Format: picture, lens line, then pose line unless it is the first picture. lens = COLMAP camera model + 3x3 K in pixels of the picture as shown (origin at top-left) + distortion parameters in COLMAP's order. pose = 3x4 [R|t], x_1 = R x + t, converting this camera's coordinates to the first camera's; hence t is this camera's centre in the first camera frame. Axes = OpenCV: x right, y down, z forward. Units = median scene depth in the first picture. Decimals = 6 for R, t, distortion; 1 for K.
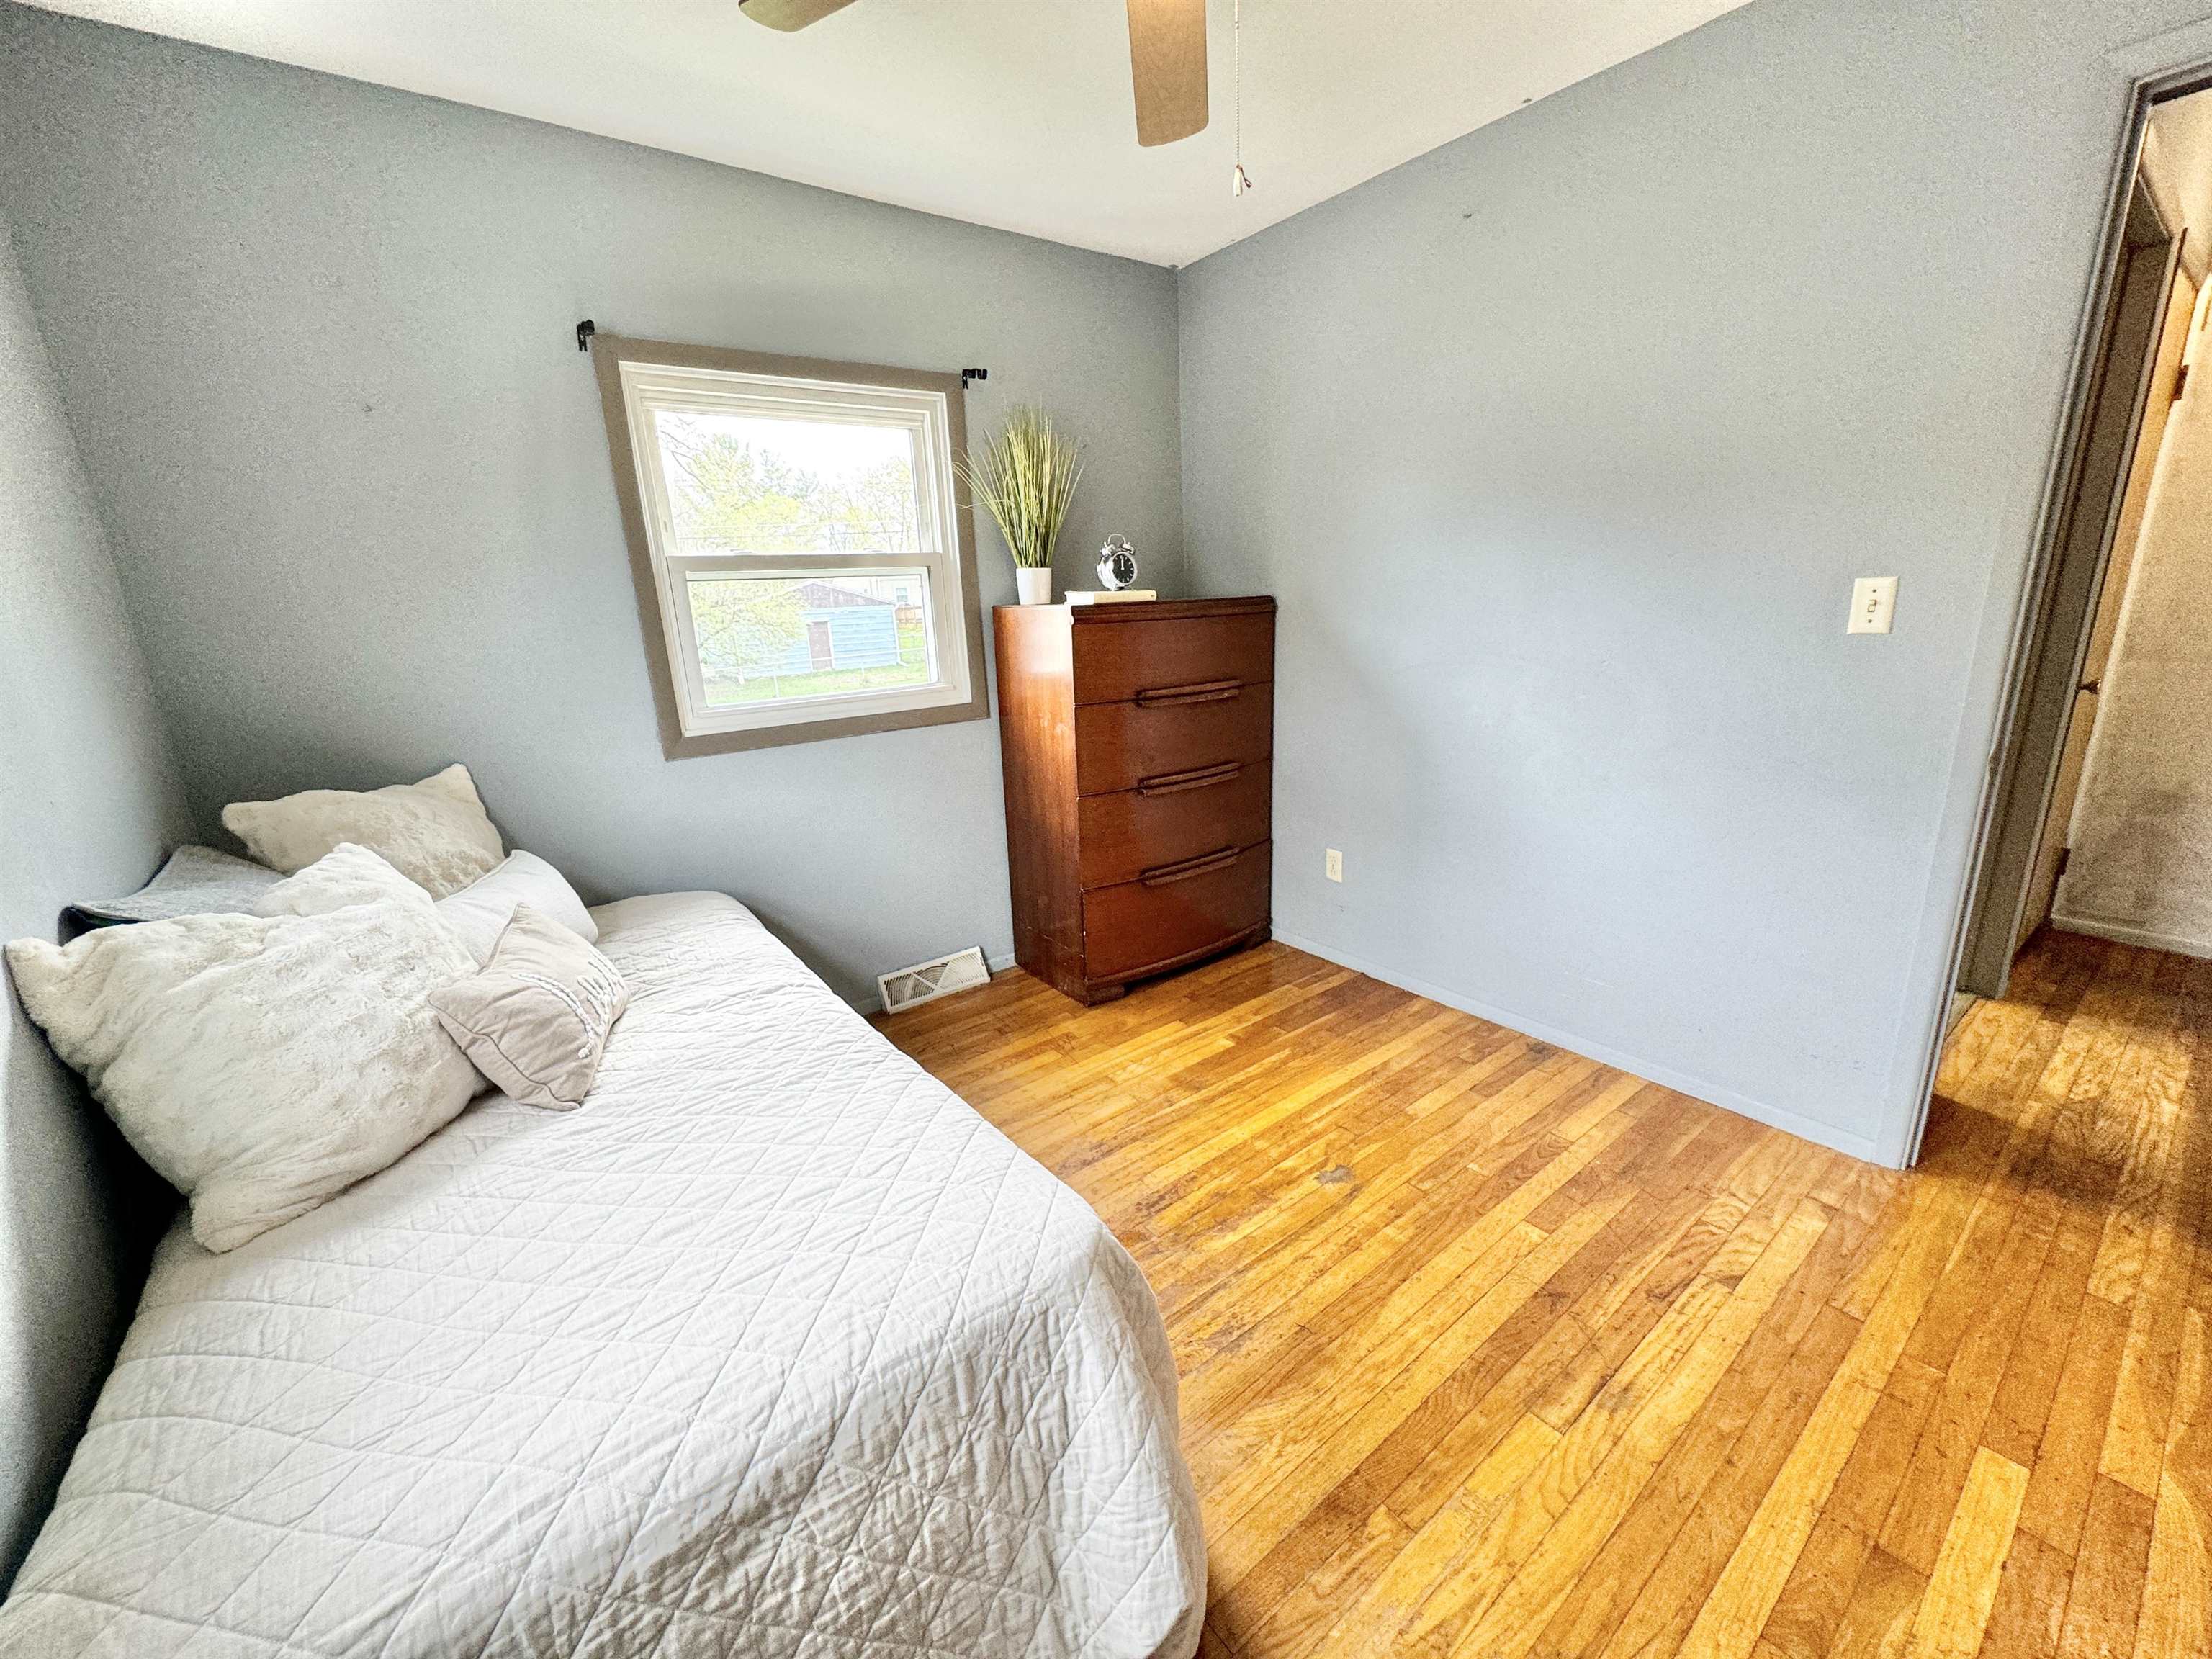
lens RADIAL K [[879.7, 0, 1108.4], [0, 879.7, 830.6], [0, 0, 1]] dist [-0.002523, -0.000094]
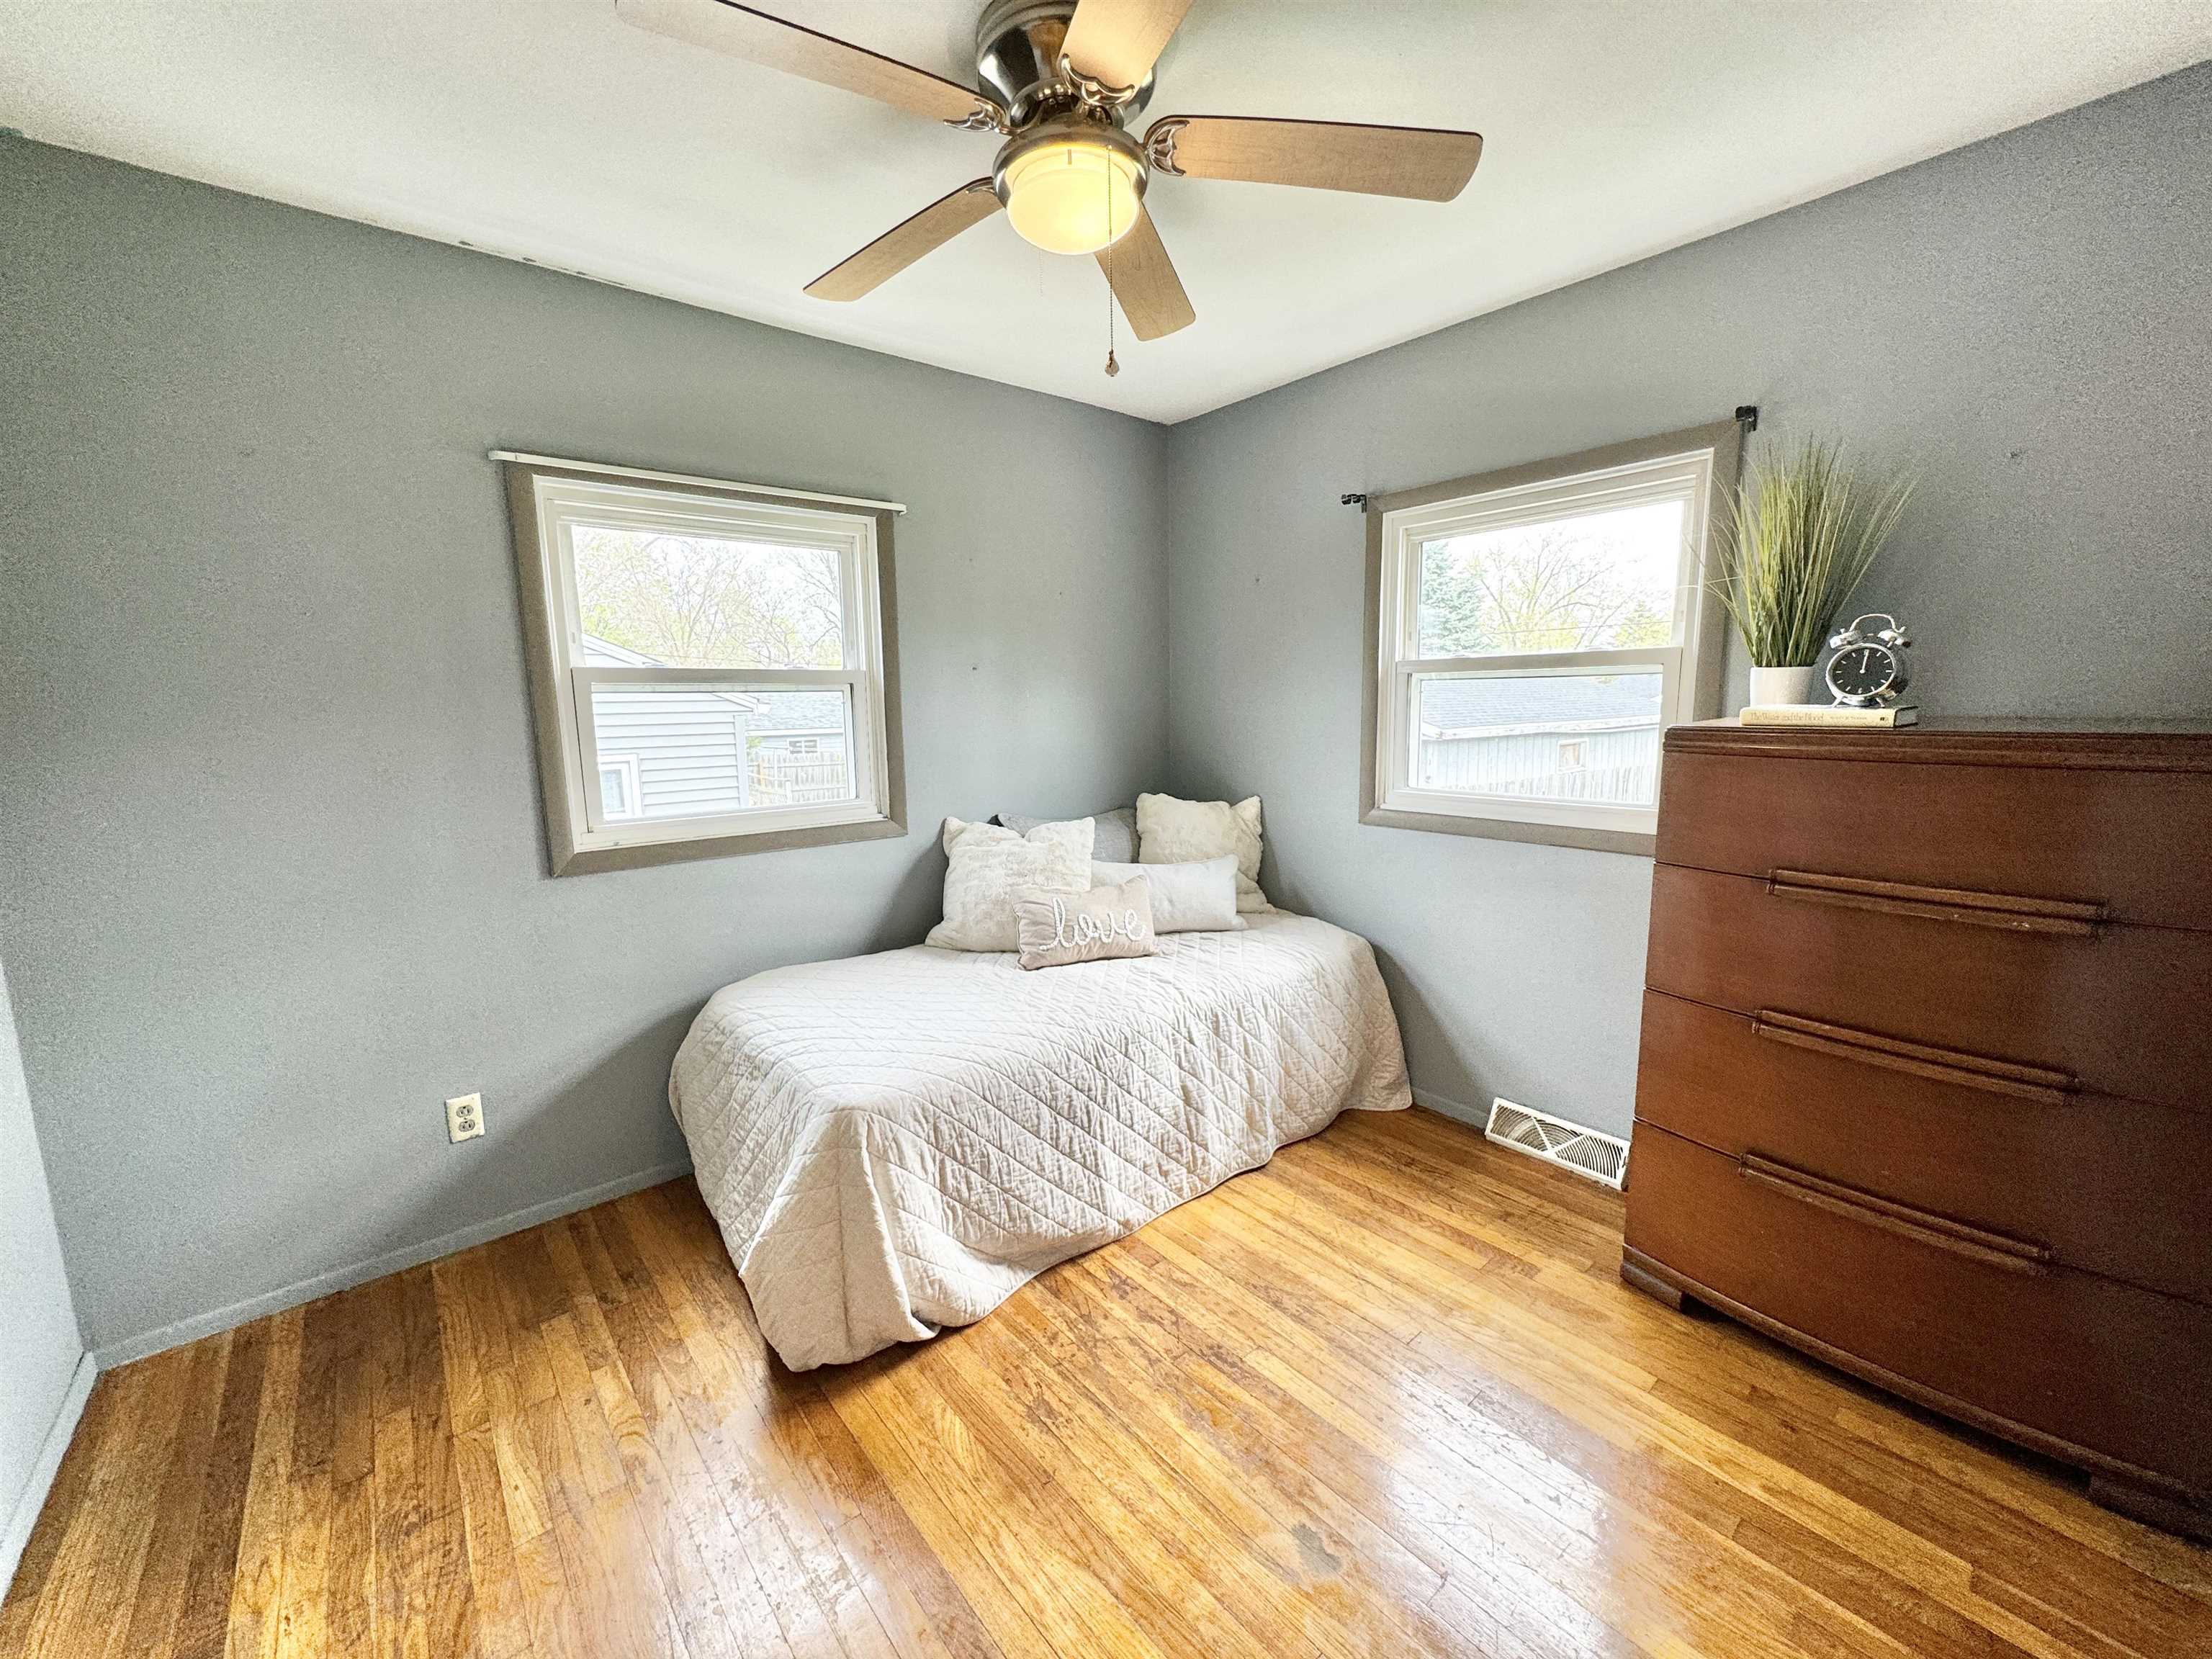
lens RADIAL K [[879.7, 0, 1108.4], [0, 879.7, 830.6], [0, 0, 1]] dist [-0.002523, -0.000094]
pose [[0.044329, 0.190647, -0.980657, 0.625274], [-0.241852, 0.954471, 0.174624, -0.179613], [0.969300, 0.229433, 0.088419, 0.490214]]
